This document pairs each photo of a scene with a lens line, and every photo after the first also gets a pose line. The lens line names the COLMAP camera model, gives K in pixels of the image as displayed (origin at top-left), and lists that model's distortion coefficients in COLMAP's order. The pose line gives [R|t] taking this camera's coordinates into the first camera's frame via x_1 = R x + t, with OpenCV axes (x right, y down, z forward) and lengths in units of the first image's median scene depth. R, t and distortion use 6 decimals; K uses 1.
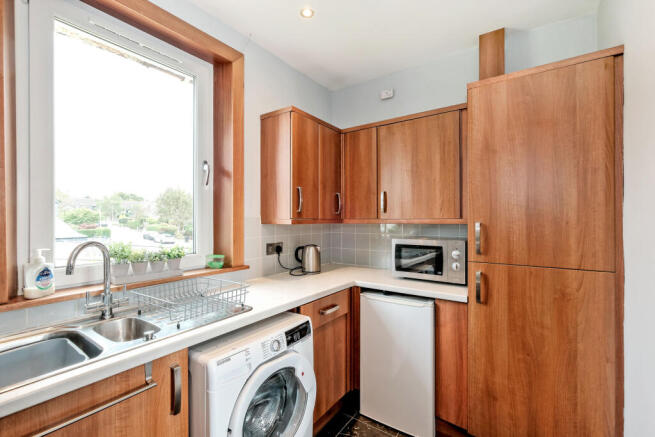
lens RADIAL K [[288.3, 0, 329.7], [0, 288.3, 219.0], [0, 0, 1]] dist [-0.001489, 0.000452]
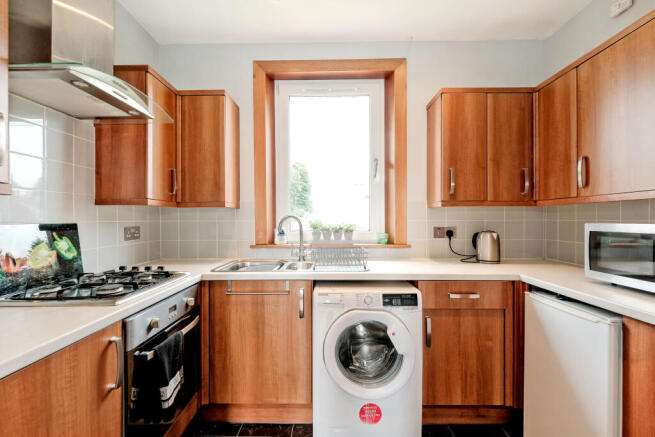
lens RADIAL K [[288.3, 0, 330.0], [0, 288.3, 219.6], [0, 0, 1]] dist [-0.001489, 0.000452]
pose [[0.559976, 0.002364, -0.828505, 0.462801], [0.003368, 0.999981, 0.005129, 0.055338], [0.828502, -0.005663, 0.559957, 0.110452]]
